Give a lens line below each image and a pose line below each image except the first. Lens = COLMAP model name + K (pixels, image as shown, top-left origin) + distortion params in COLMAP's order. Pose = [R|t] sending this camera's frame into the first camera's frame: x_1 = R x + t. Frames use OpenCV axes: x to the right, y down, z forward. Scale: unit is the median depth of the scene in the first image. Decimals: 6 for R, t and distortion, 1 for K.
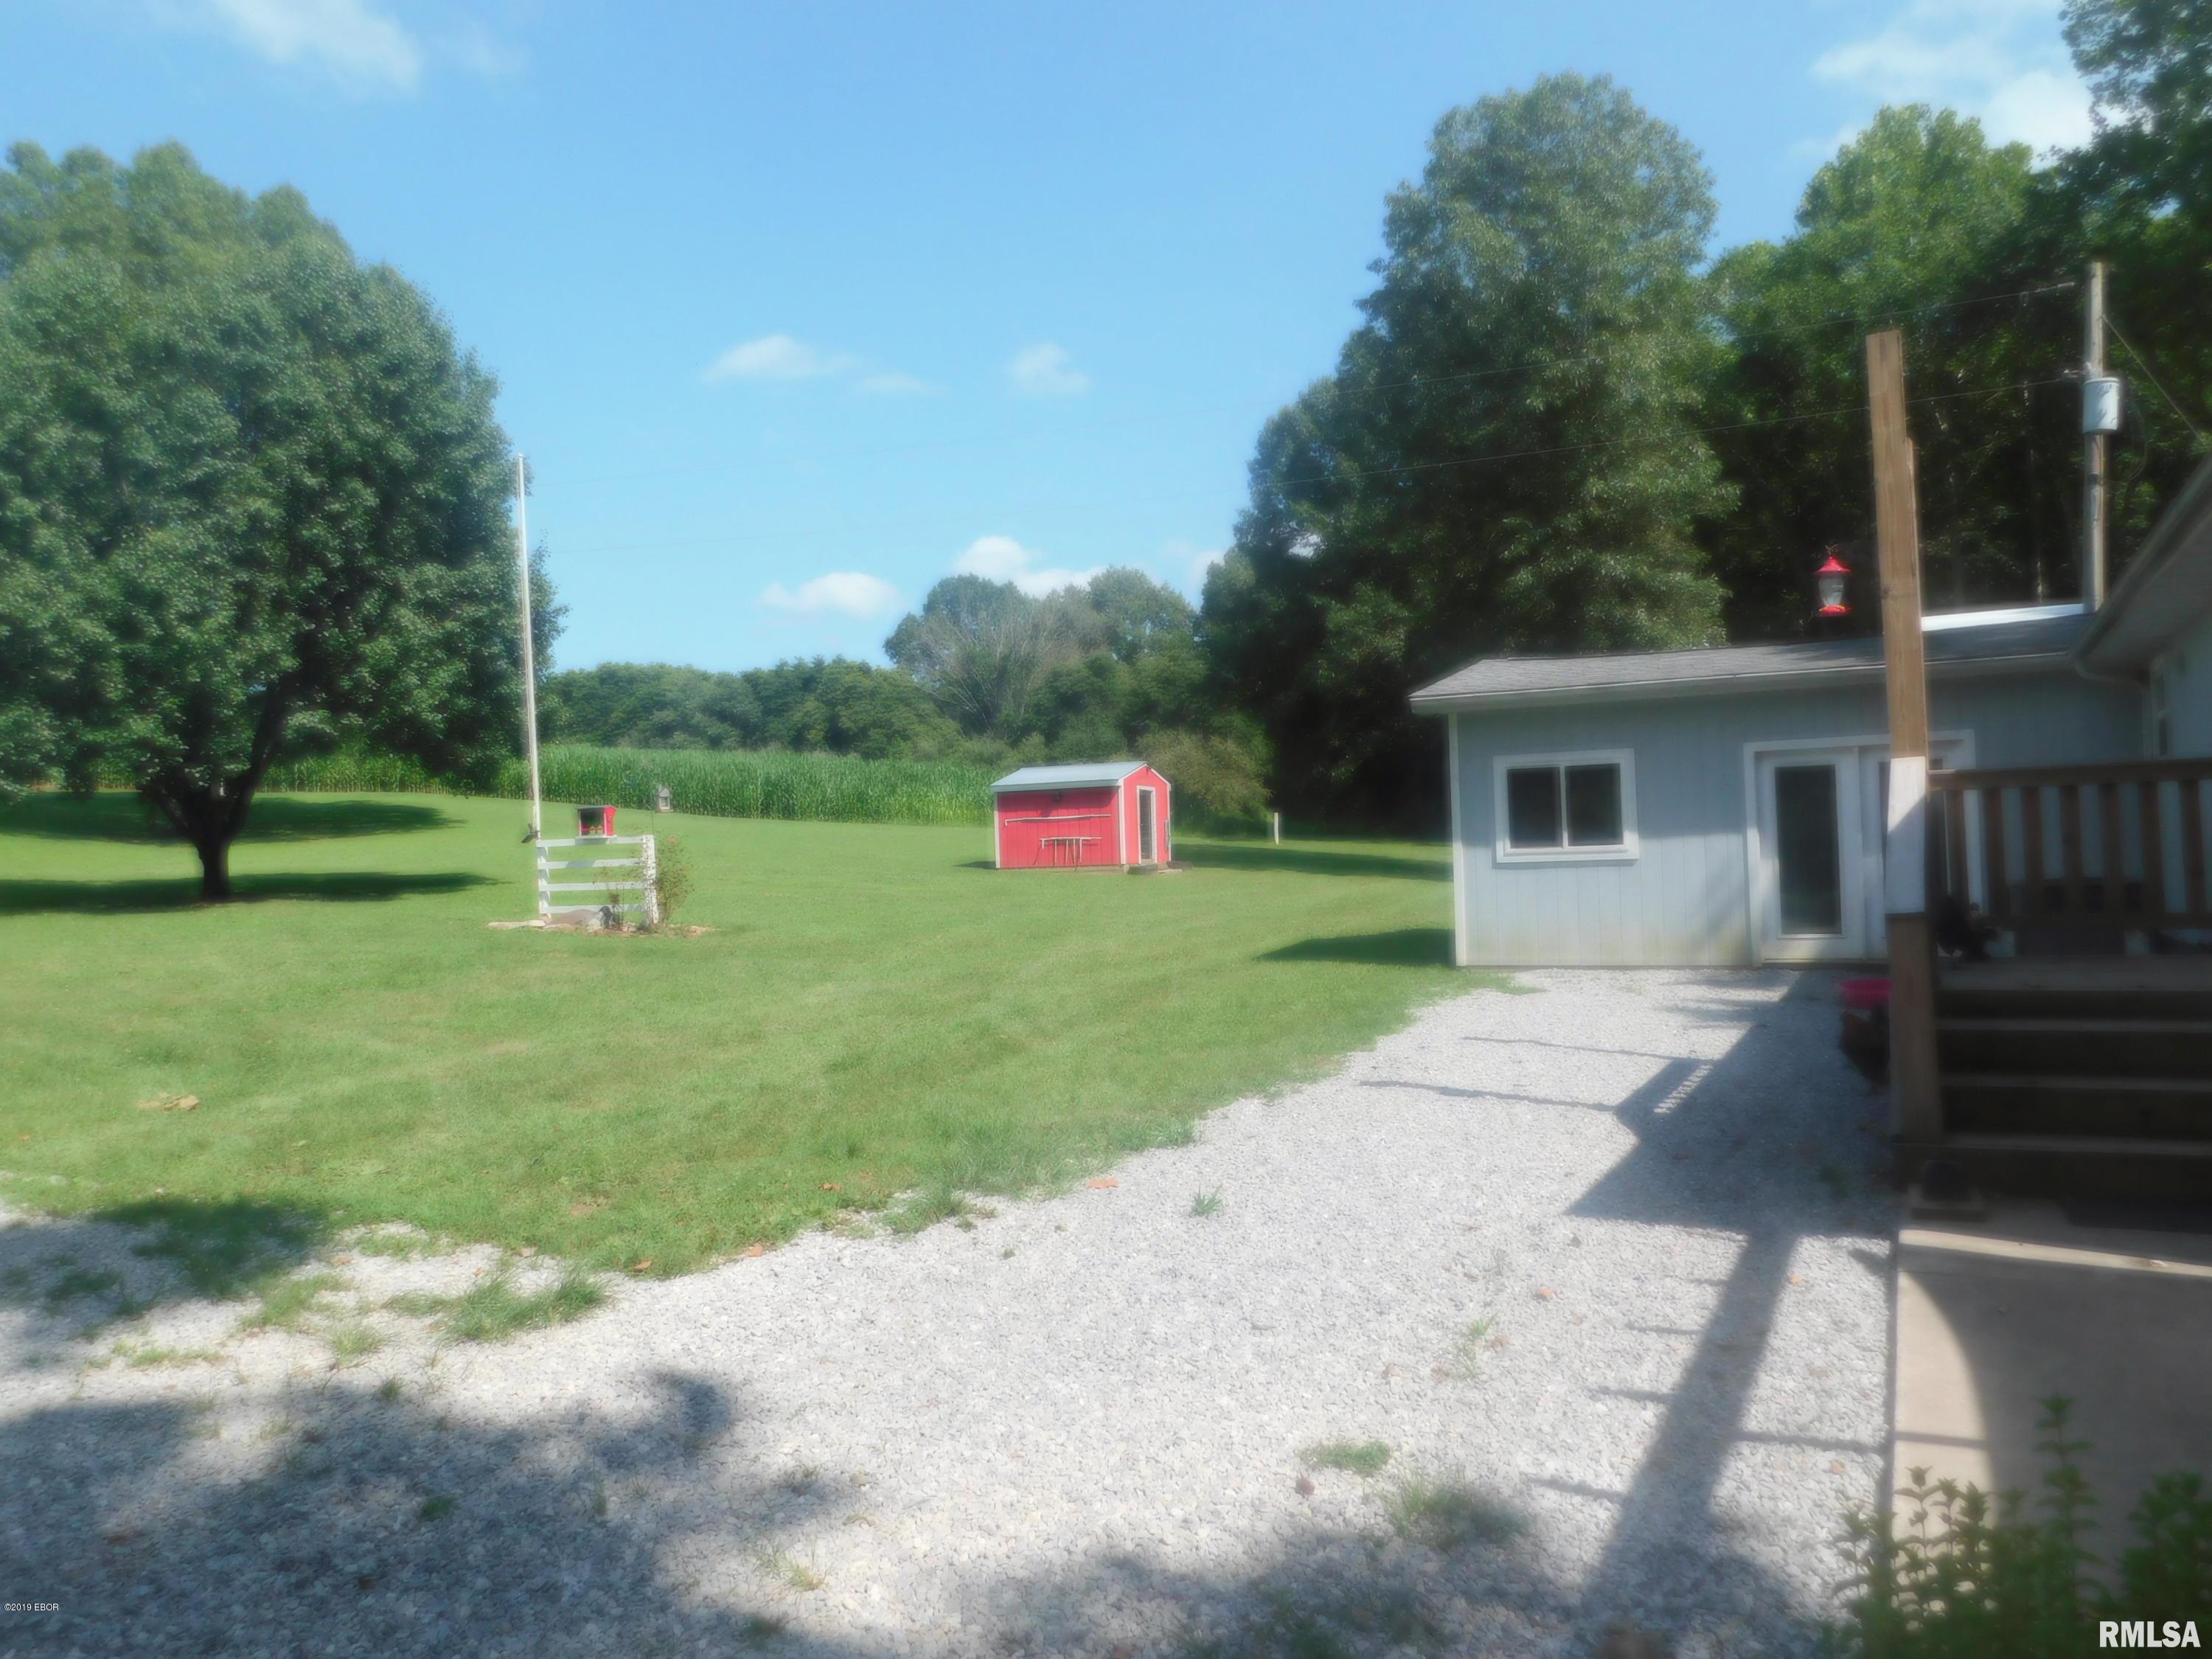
lens RADIAL K [[1613.0, 0, 1106.0], [0, 1613.0, 829.5], [0, 0, 1]] dist [-0.008939, 0.059008]
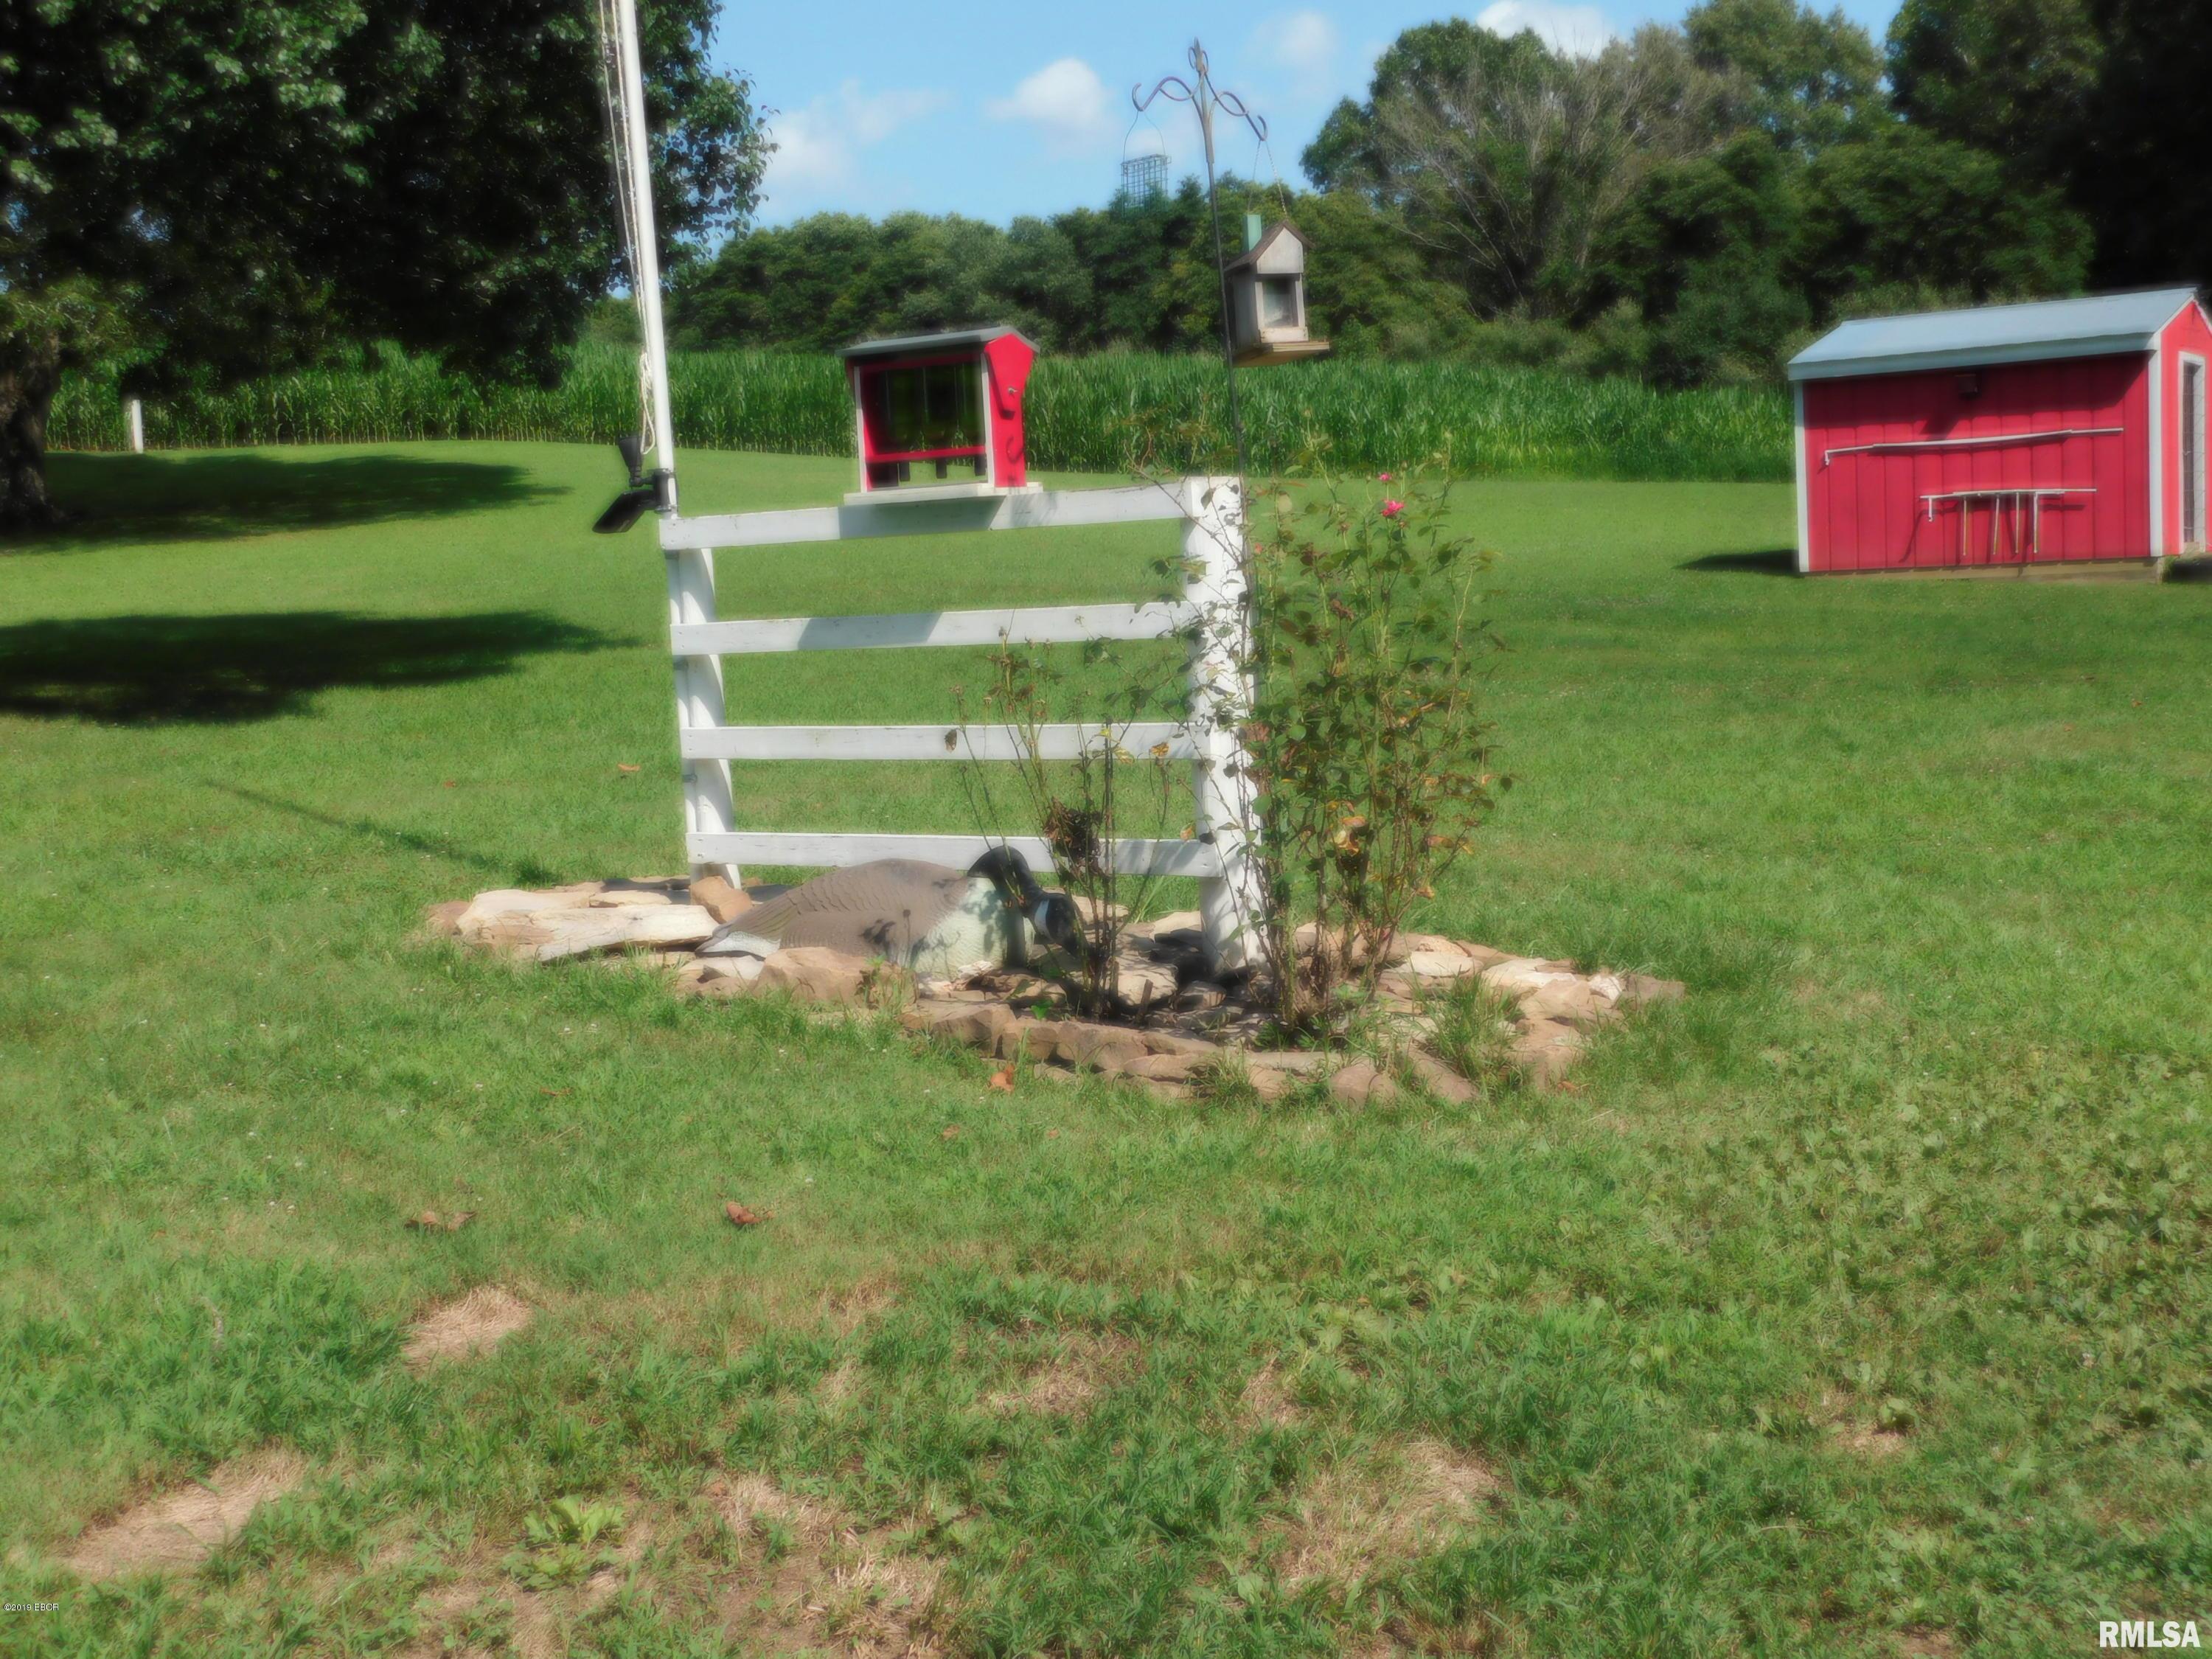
lens RADIAL K [[2632.3, 0, 1106.0], [0, 2632.3, 829.5], [0, 0, 1]] dist [-0.010456, -0.004075]
pose [[0.980952, 0.000036, -0.194249, -0.029594], [0.024331, 0.992102, 0.123053, 0.000816], [0.192720, -0.125436, 0.973203, 0.086752]]
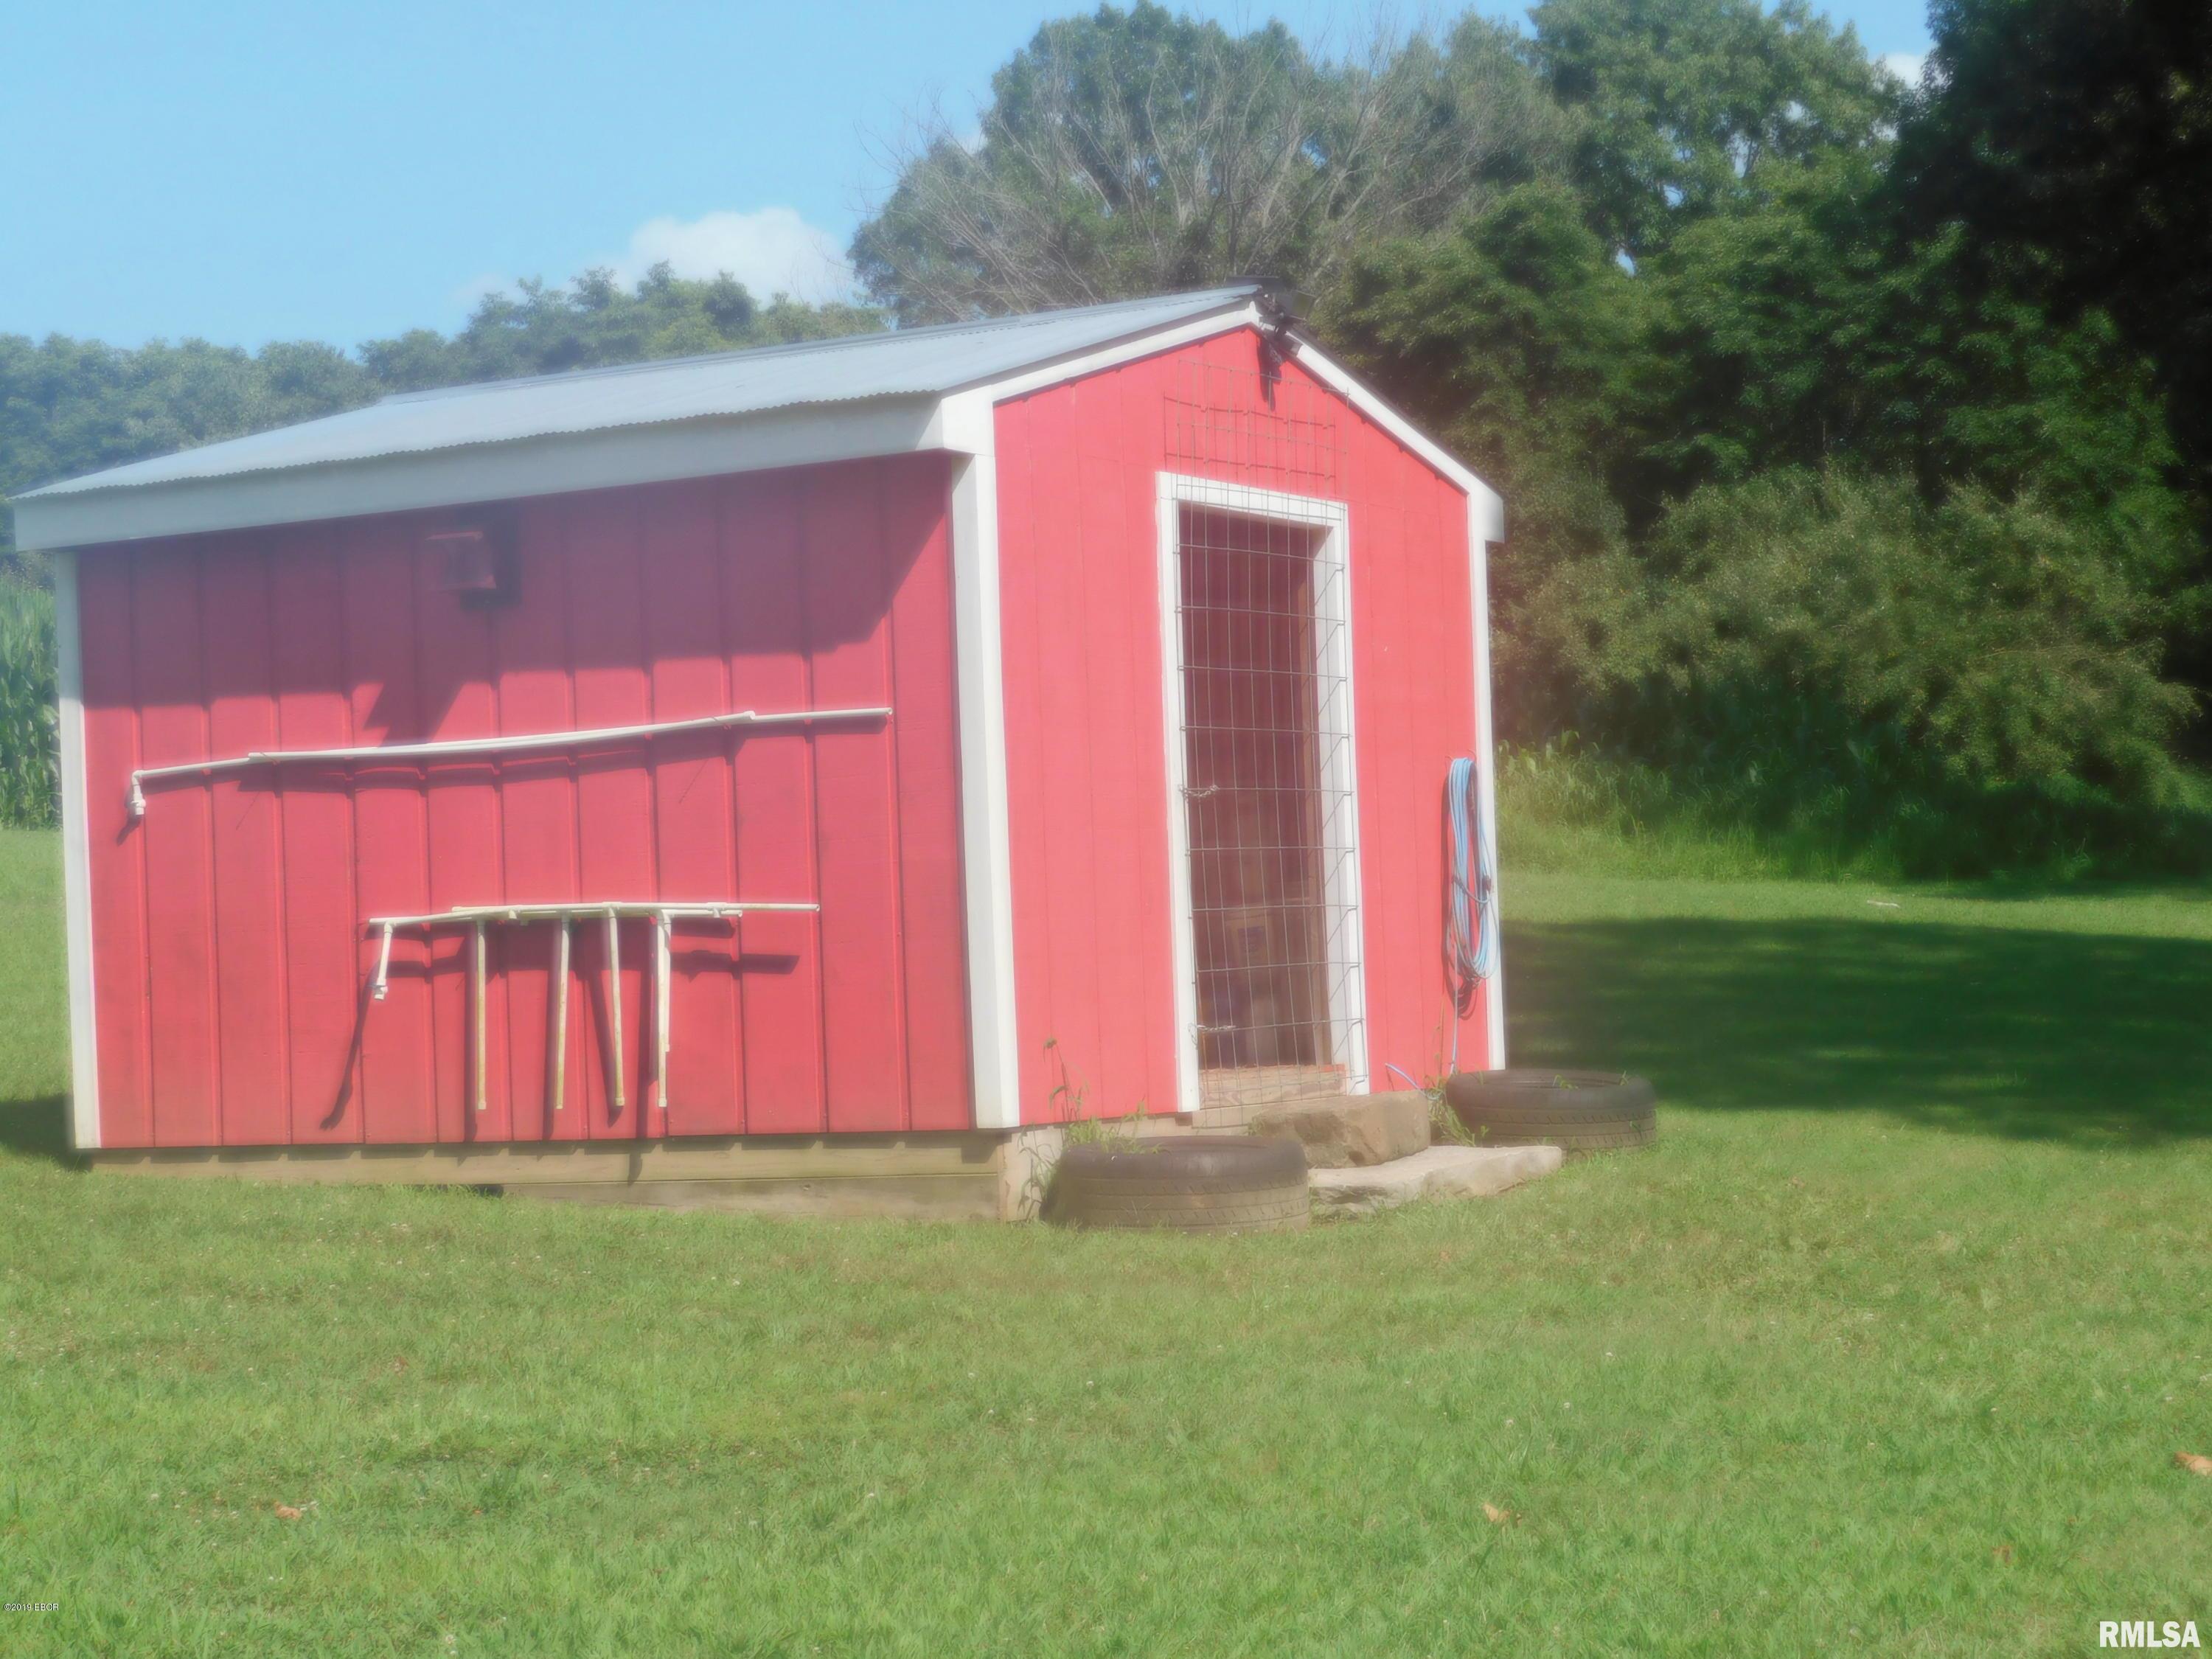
lens RADIAL K [[4615.7, 0, 1106.0], [0, 4615.7, 829.5], [0, 0, 1]] dist [-0.073431, -0.257854]
pose [[0.991891, -0.011594, -0.126559, 0.015810], [0.010528, 0.999903, -0.009086, 0.000873], [0.126652, 0.007680, 0.991917, 0.175069]]
